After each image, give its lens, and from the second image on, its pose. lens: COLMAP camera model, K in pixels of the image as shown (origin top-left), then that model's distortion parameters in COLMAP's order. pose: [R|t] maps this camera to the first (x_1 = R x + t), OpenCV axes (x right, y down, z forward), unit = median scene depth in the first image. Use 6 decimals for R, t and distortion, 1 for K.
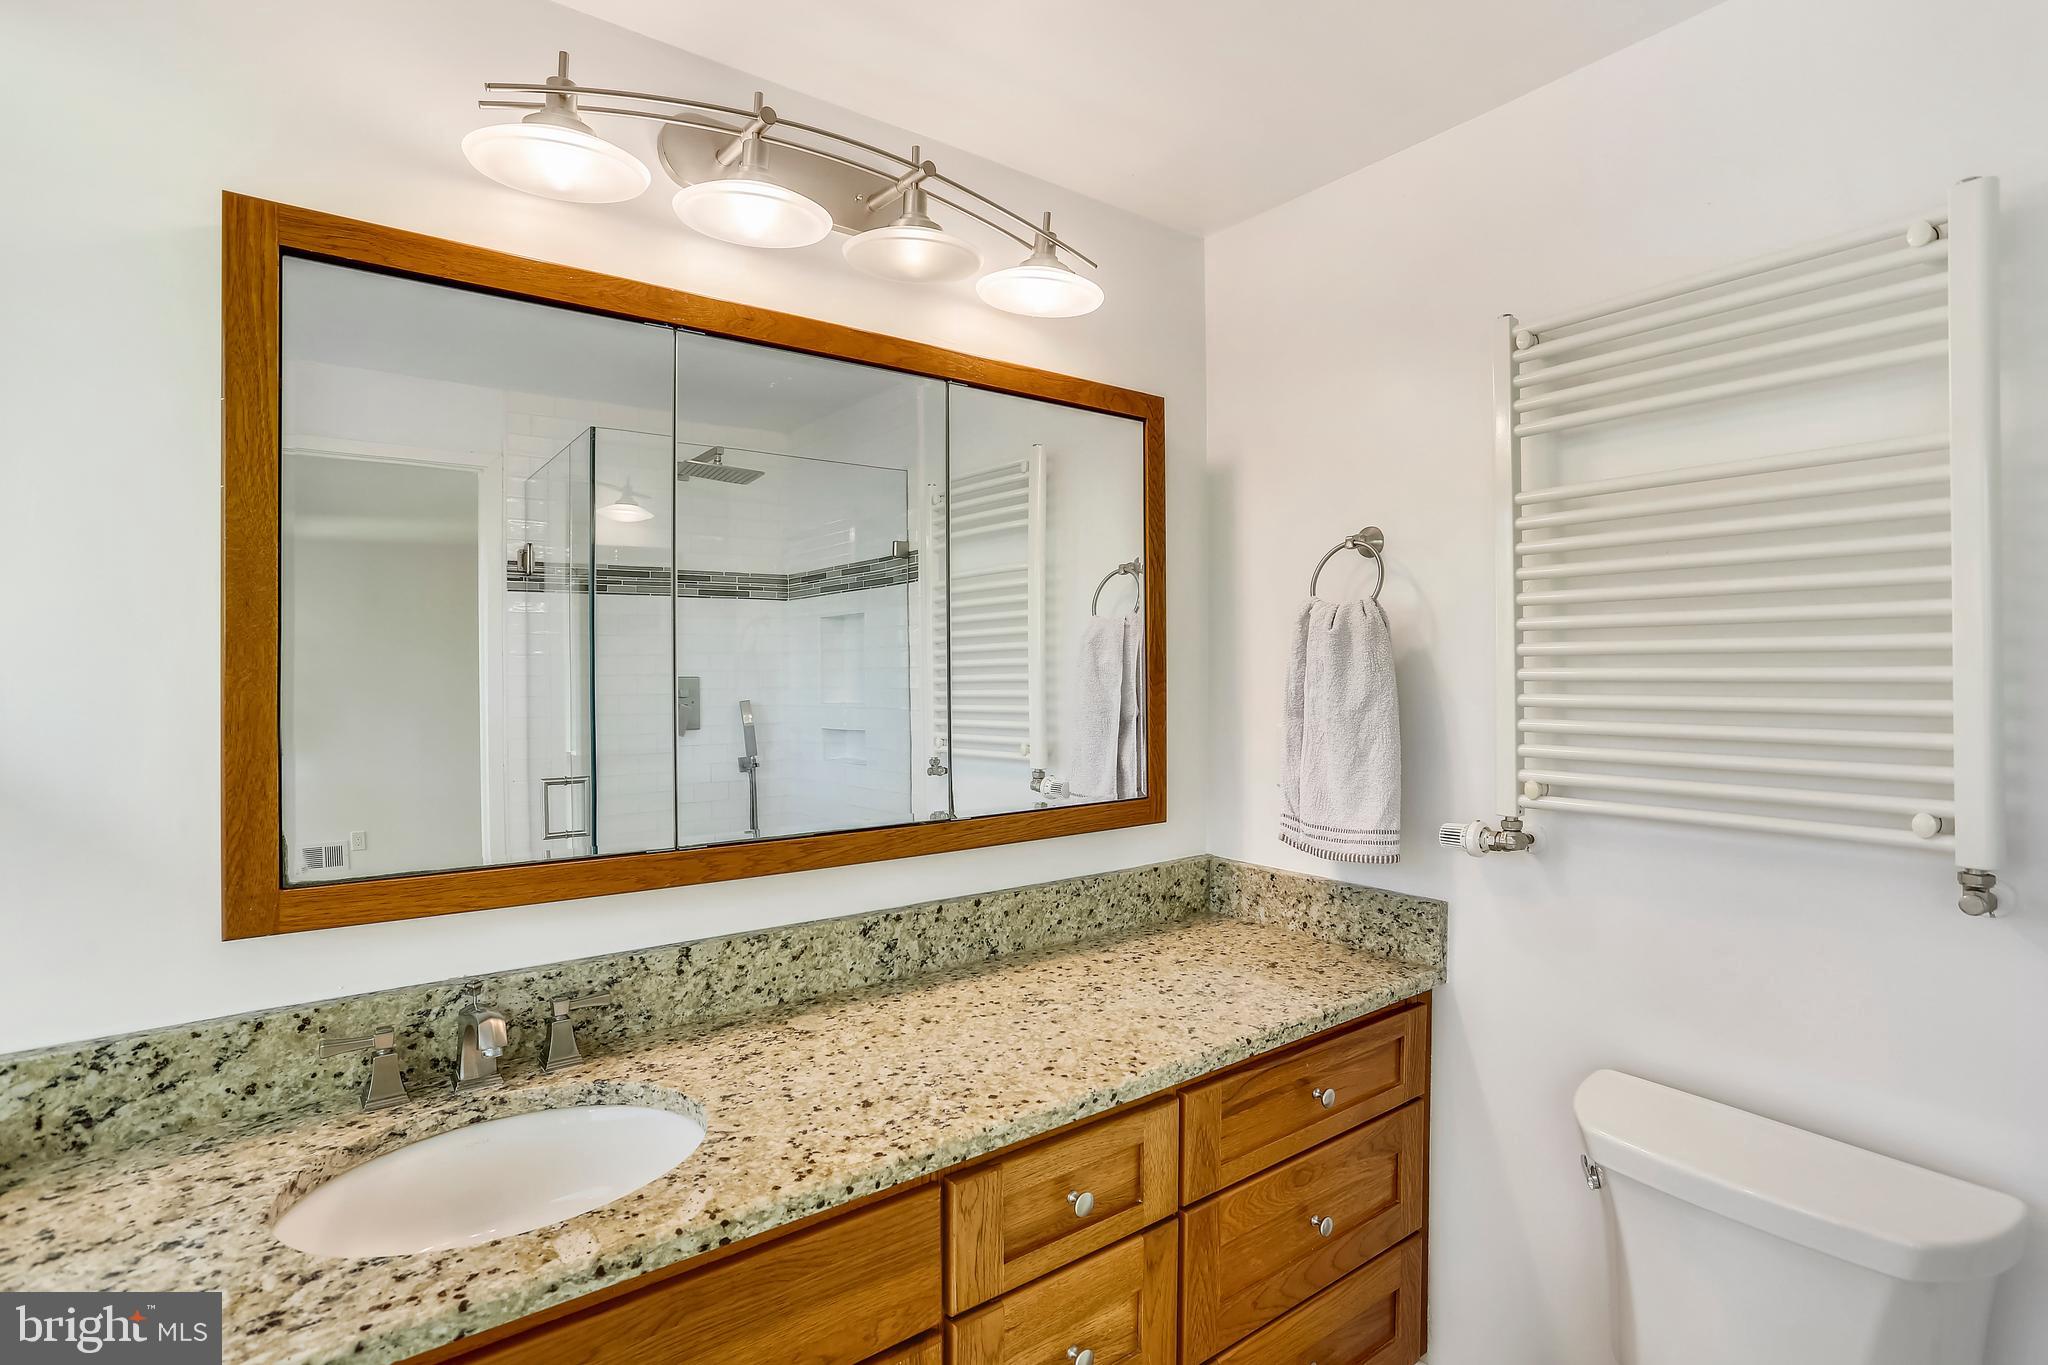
lens RADIAL K [[983.8, 0, 1022.4], [0, 983.8, 670.3], [0, 0, 1]] dist [-0.057837, 0.035483]
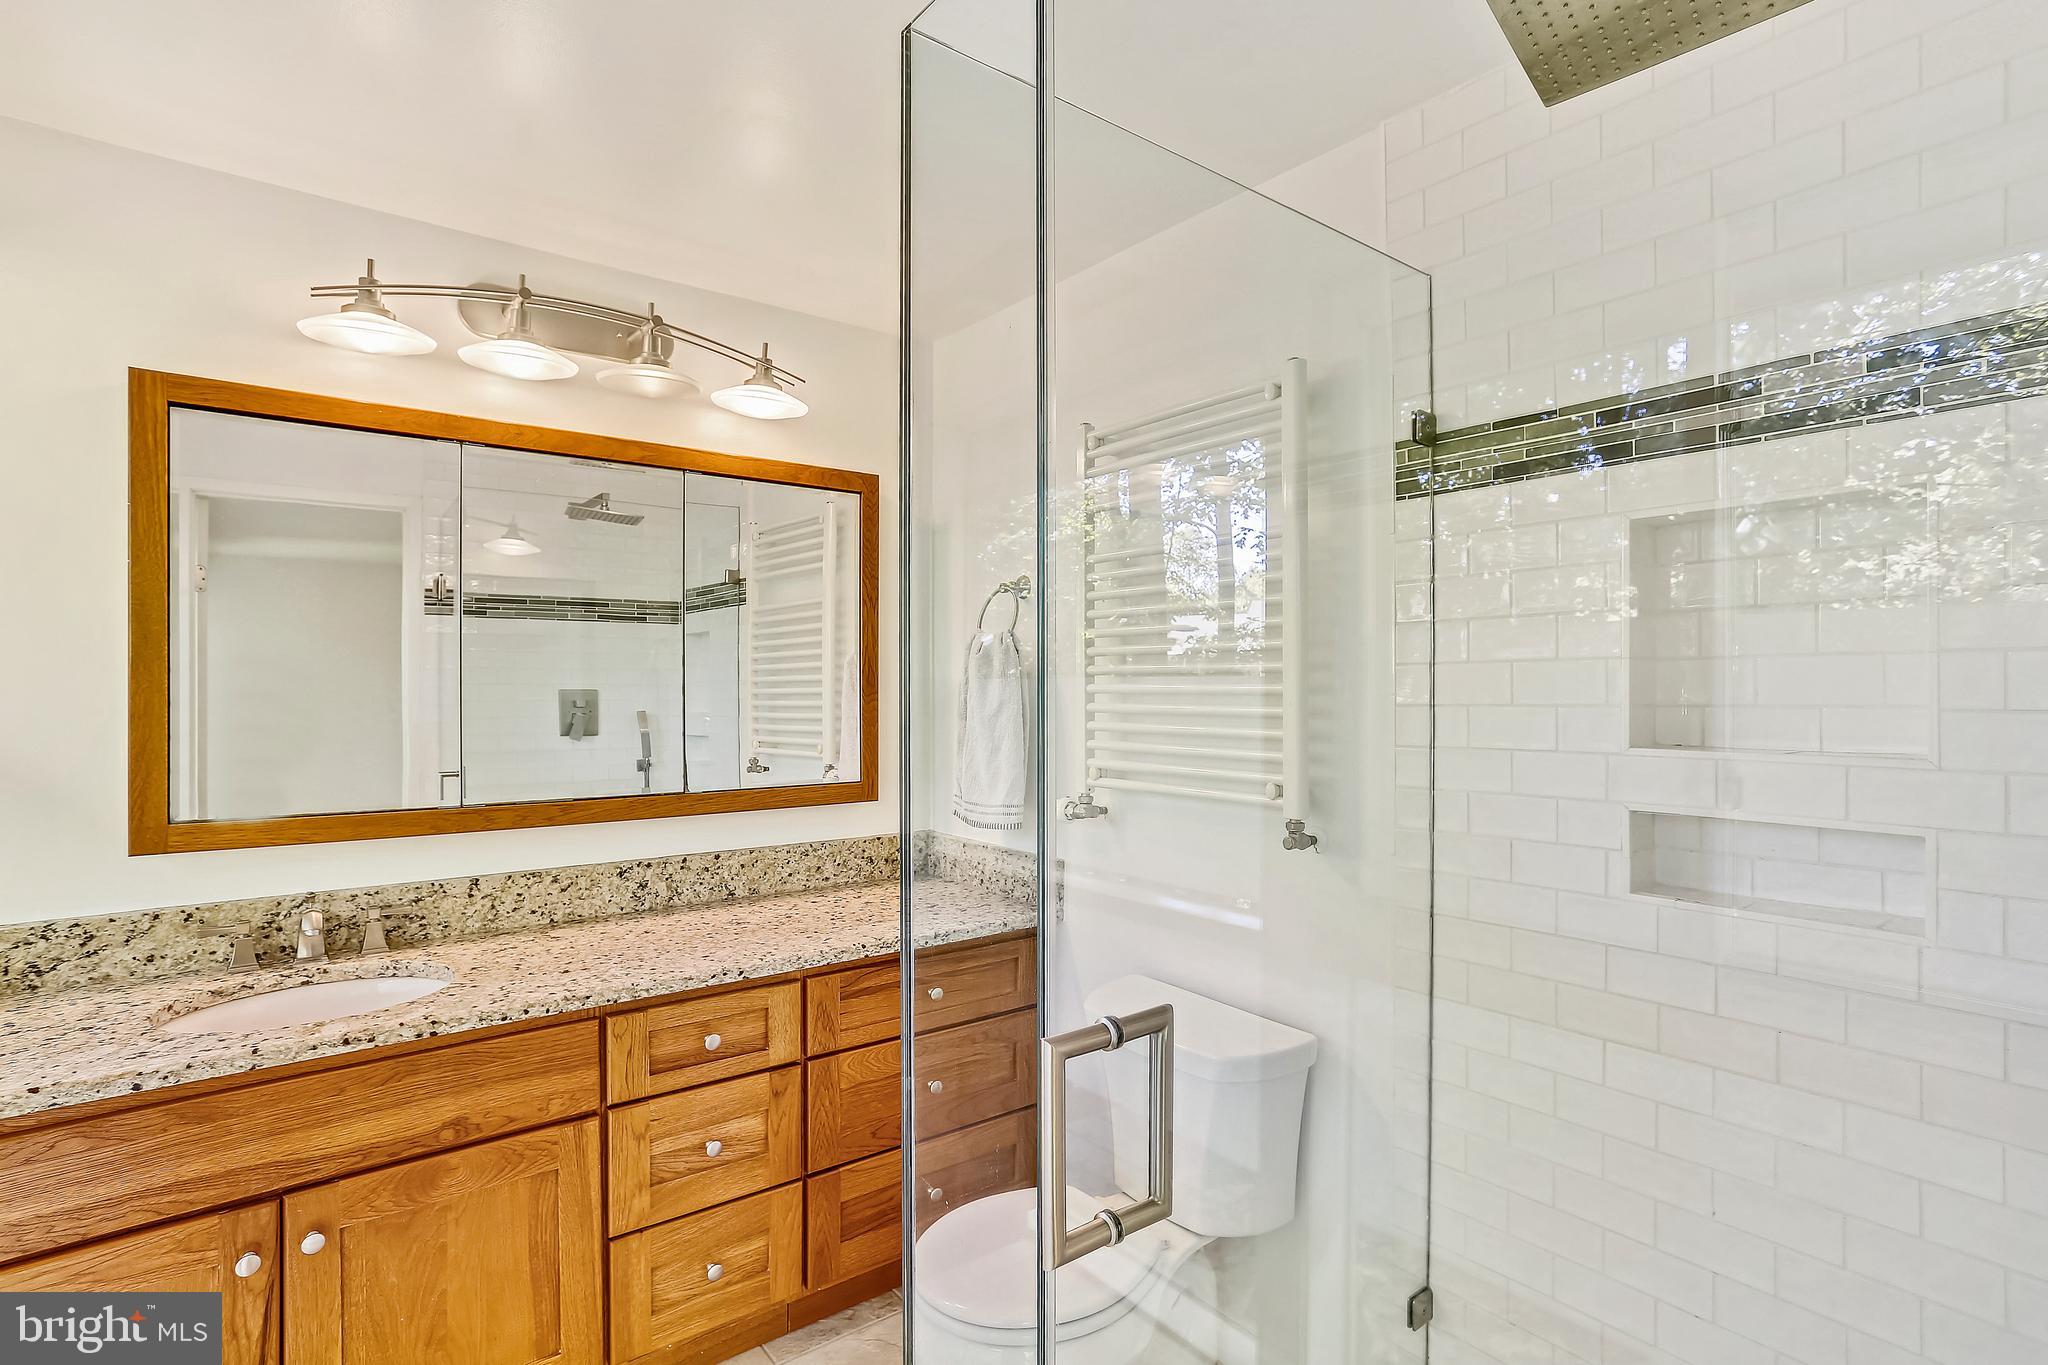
lens RADIAL K [[963.2, 0, 1010.9], [0, 963.2, 691.5], [0, 0, 1]] dist [-0.058001, 0.033034]
pose [[0.999857, 0.006701, 0.015530, 0.475673], [-0.006780, 0.999964, 0.005049, 0.001888], [-0.015495, -0.005154, 0.999867, -0.447695]]
